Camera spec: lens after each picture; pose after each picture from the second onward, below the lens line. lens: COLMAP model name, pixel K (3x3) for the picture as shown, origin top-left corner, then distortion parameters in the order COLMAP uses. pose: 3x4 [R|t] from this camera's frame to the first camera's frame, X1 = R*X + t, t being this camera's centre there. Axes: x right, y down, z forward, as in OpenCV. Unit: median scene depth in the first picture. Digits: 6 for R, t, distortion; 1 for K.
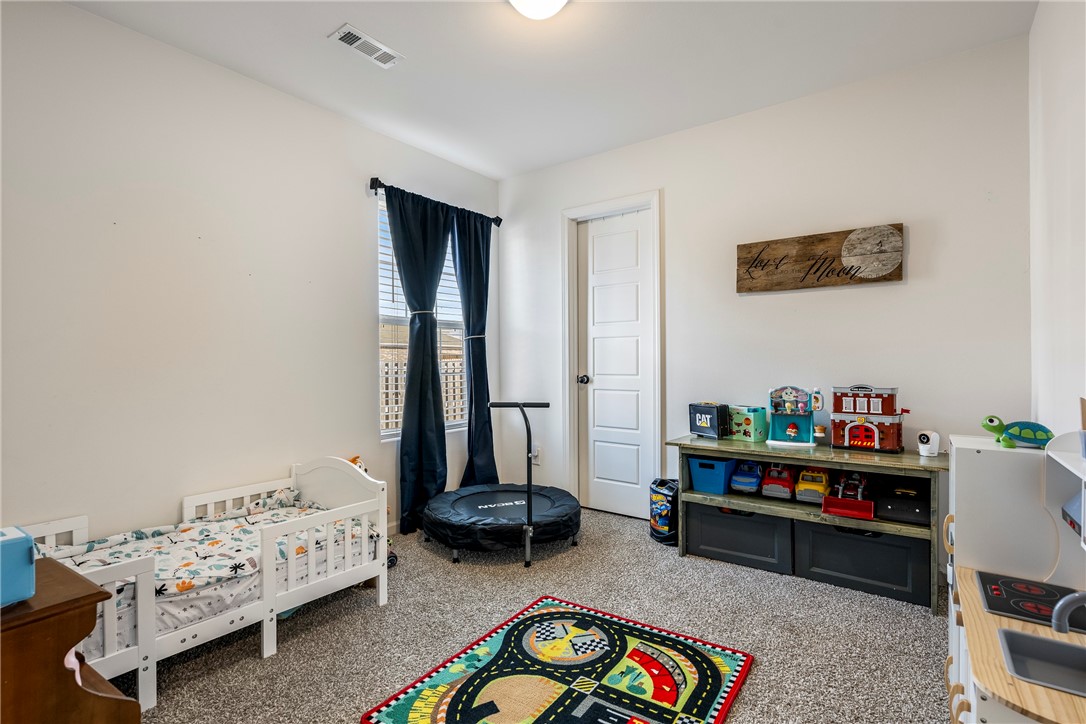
lens RADIAL K [[512.3, 0, 543.0], [0, 512.3, 362.0], [0, 0, 1]] dist [0.003021, 0.000492]
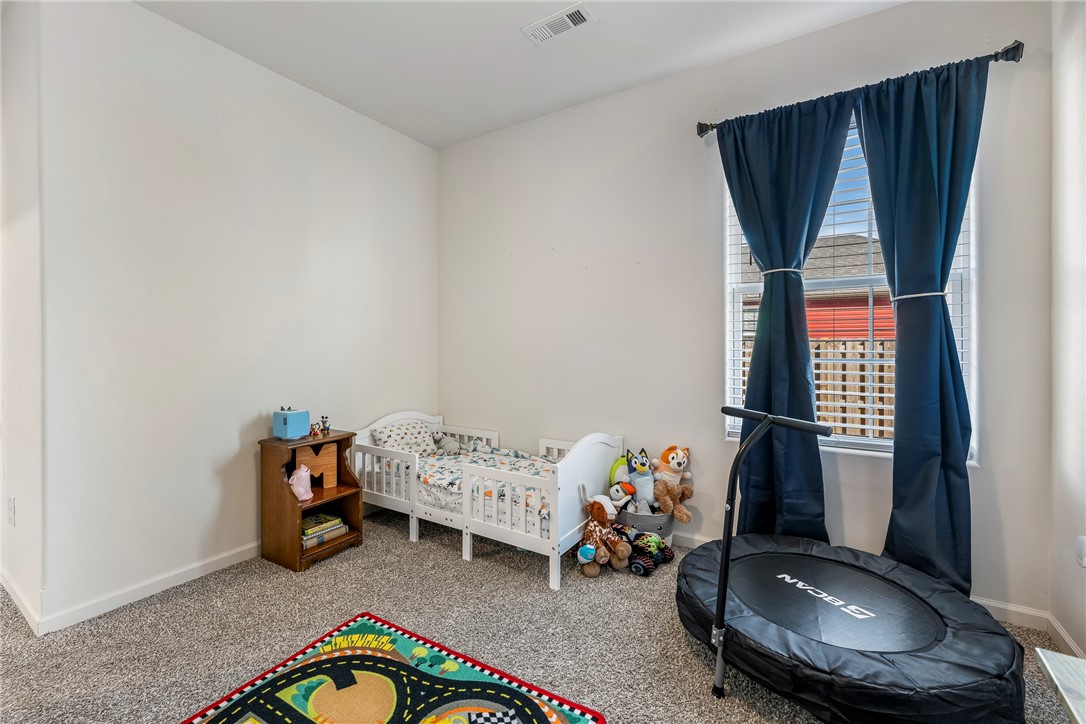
lens RADIAL K [[475.2, 0, 539.2], [0, 475.2, 348.4], [0, 0, 1]] dist [0.003076, 0.000336]
pose [[0.066206, 0.016161, -0.997675, 0.662489], [-0.001863, 0.999869, 0.016073, -0.001658], [0.997804, 0.000794, 0.066227, 1.028254]]
